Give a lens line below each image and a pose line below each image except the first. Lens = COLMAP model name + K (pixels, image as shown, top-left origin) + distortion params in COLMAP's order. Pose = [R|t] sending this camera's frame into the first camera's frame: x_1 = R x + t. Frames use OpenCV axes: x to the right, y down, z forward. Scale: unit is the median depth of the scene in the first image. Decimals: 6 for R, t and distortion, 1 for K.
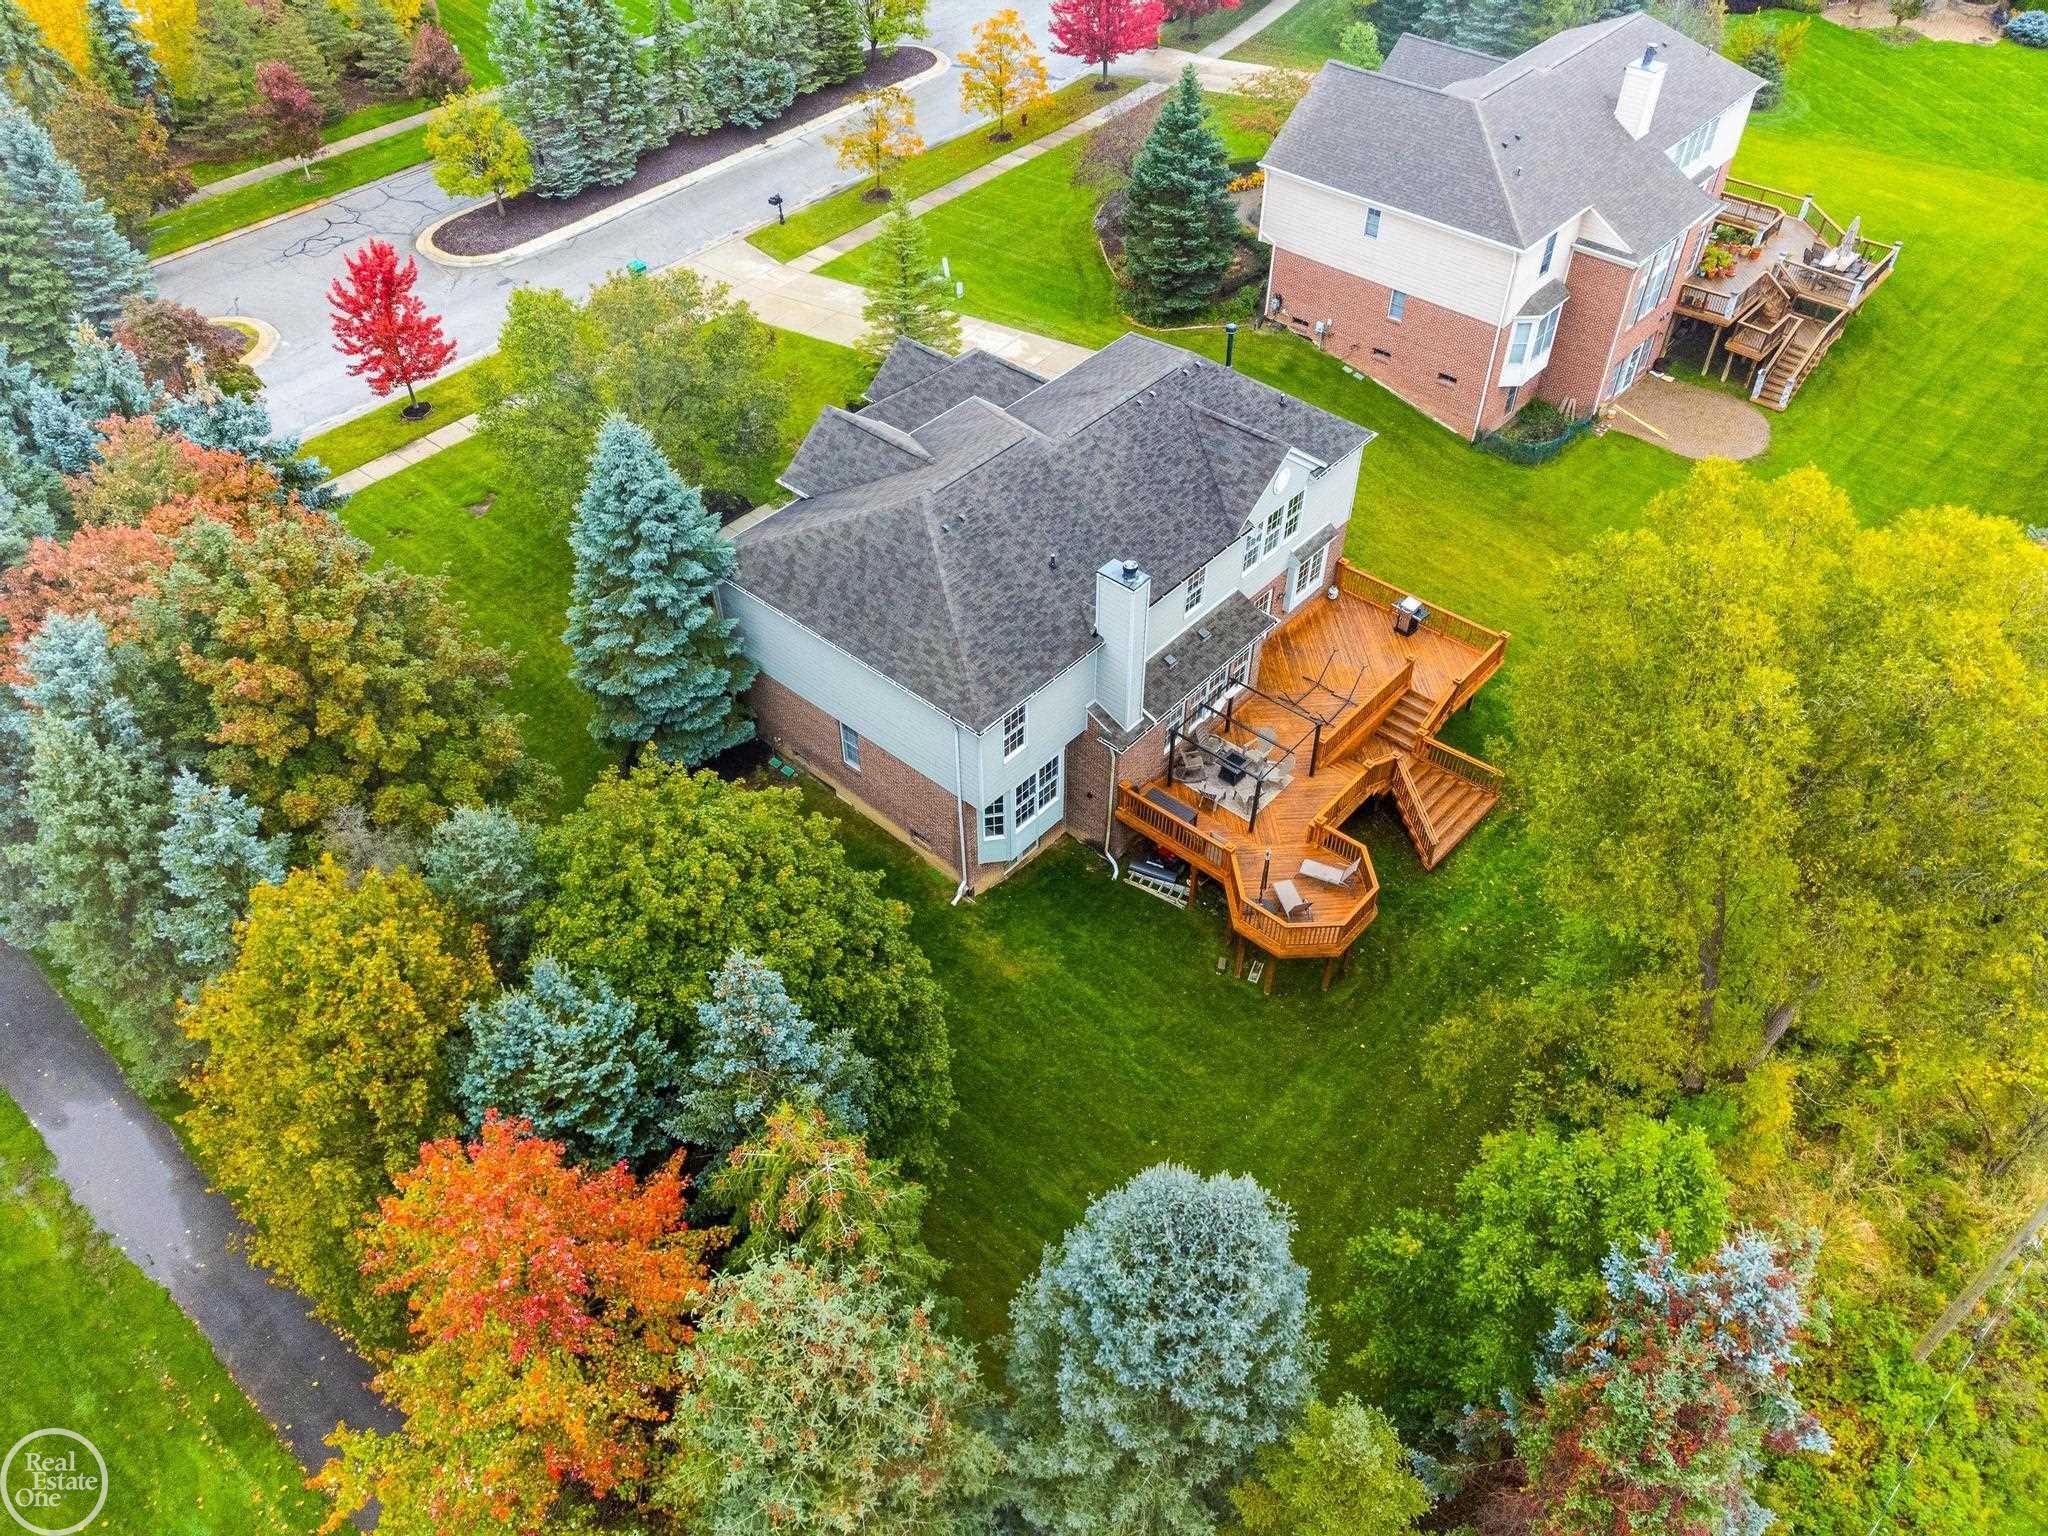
lens RADIAL K [[1525.4, 0, 1021.0], [0, 1525.4, 751.7], [0, 0, 1]] dist [0.021237, -0.007647]
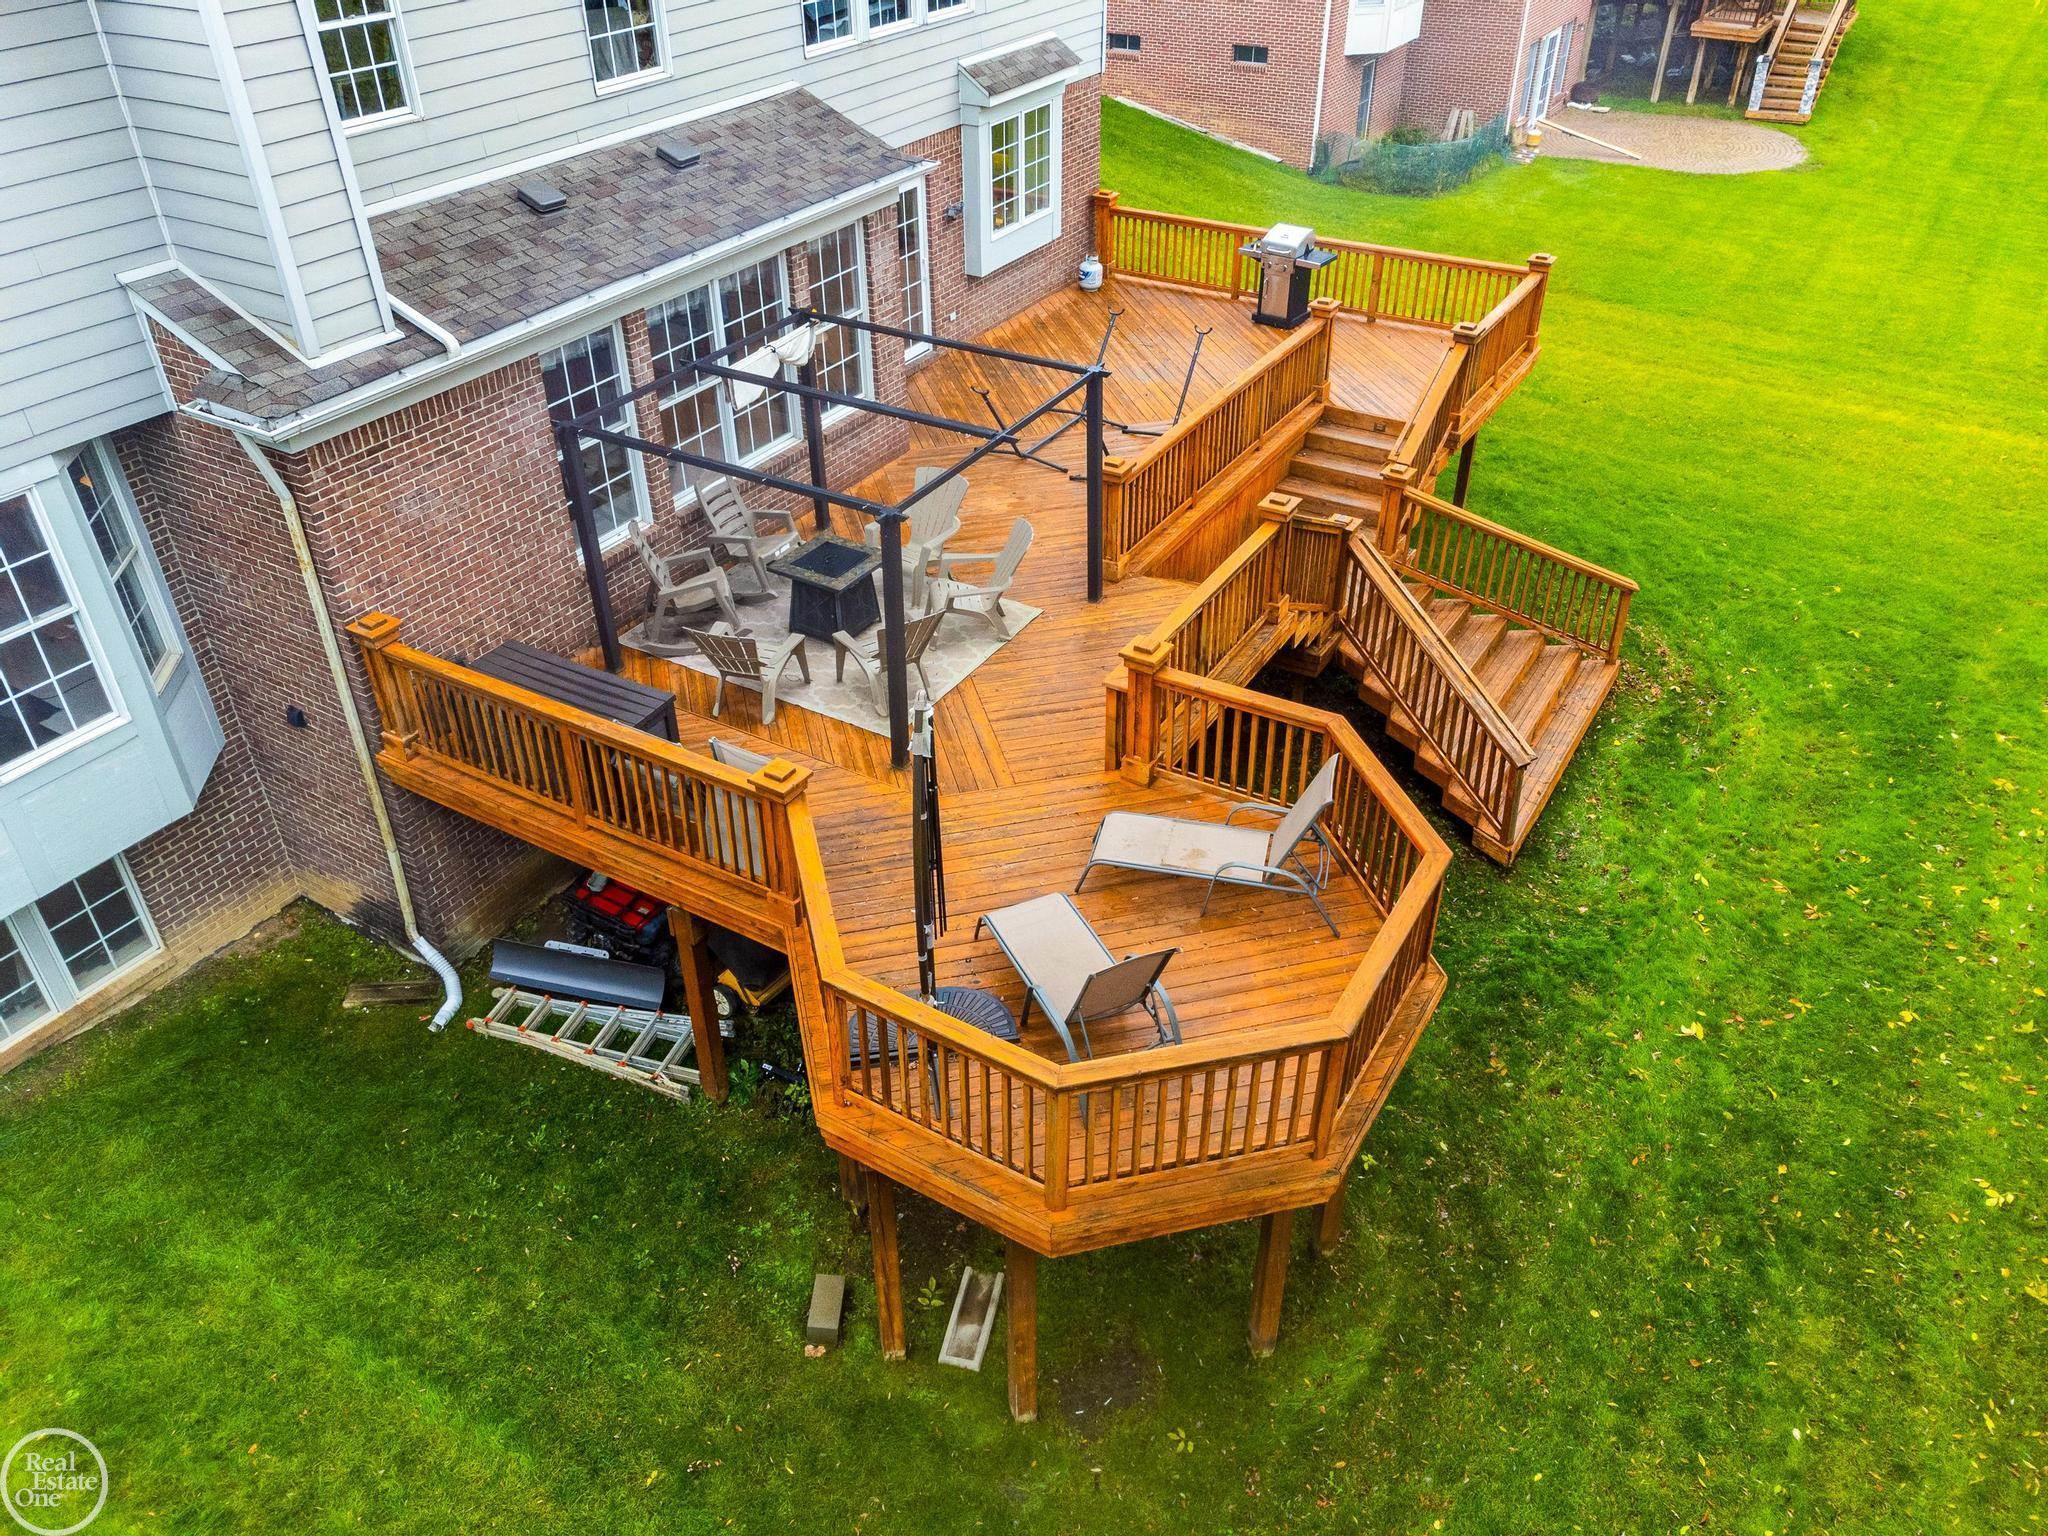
lens RADIAL K [[1525.4, 0, 1011.5], [0, 1525.4, 748.6], [0, 0, 1]] dist [0.021237, -0.007647]
pose [[0.984378, -0.104156, 0.141957, 0.128723], [0.126082, 0.979769, -0.155423, 0.090519], [-0.122897, 0.170893, 0.977595, 0.713946]]
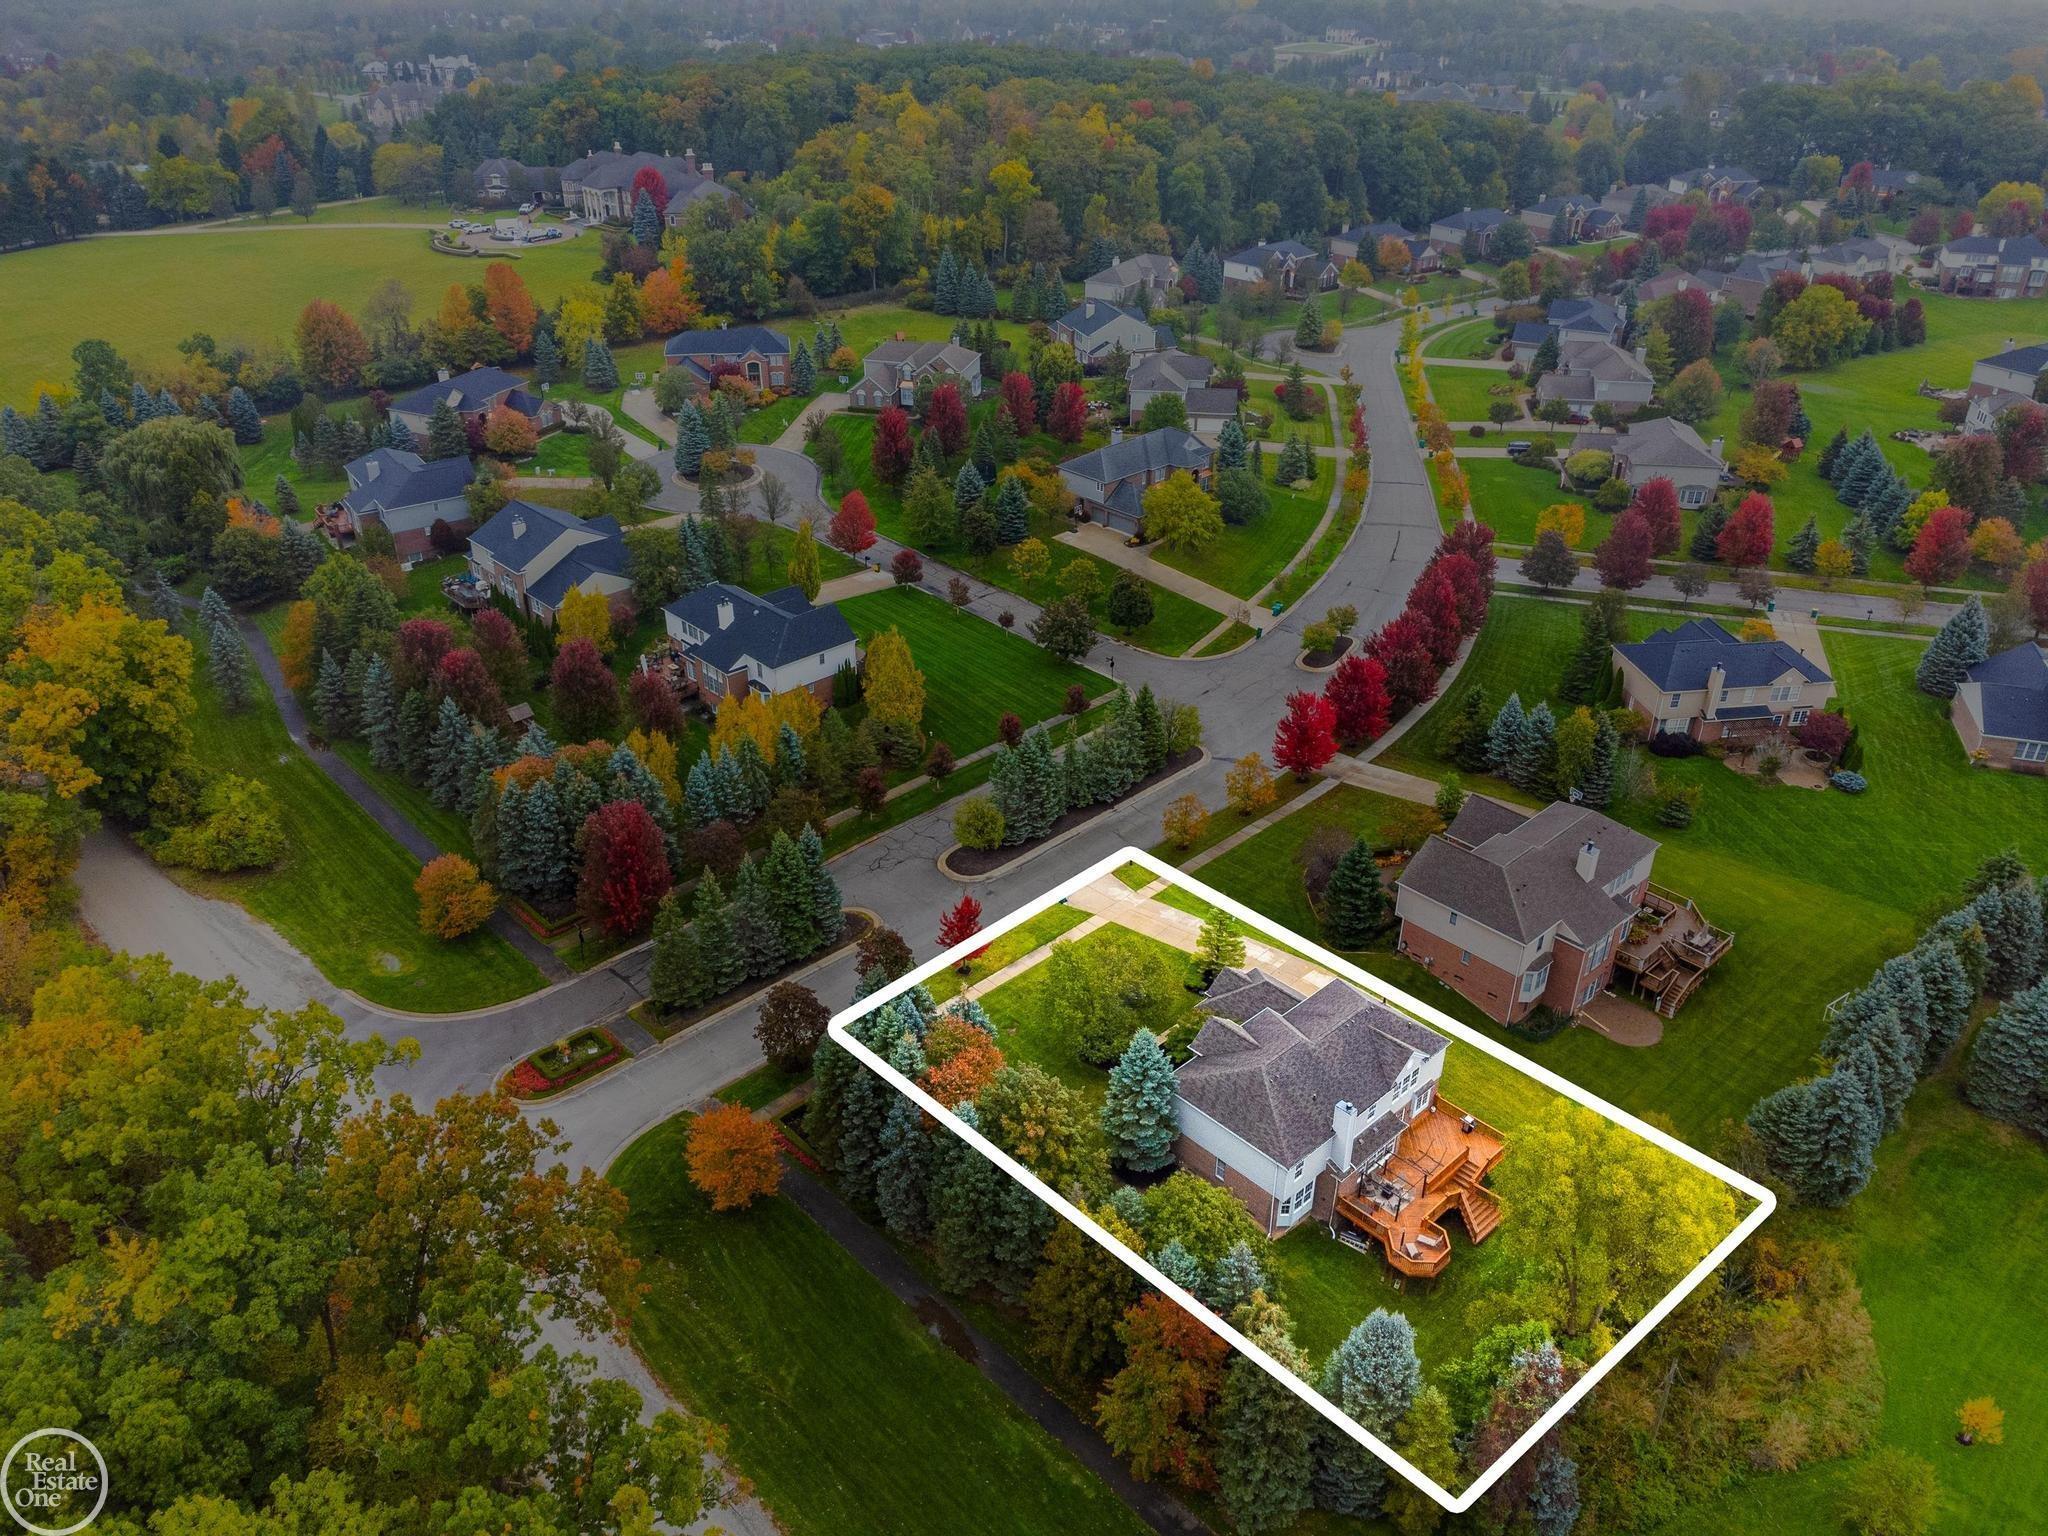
lens RADIAL K [[1525.4, 0, 1022.2], [0, 1525.4, 749.4], [0, 0, 1]] dist [0.021237, -0.007647]
pose [[0.995756, 0.052274, -0.075745, -0.264533], [-0.069690, 0.965838, -0.249599, -0.018501], [0.060110, 0.253818, 0.965382, -1.400051]]
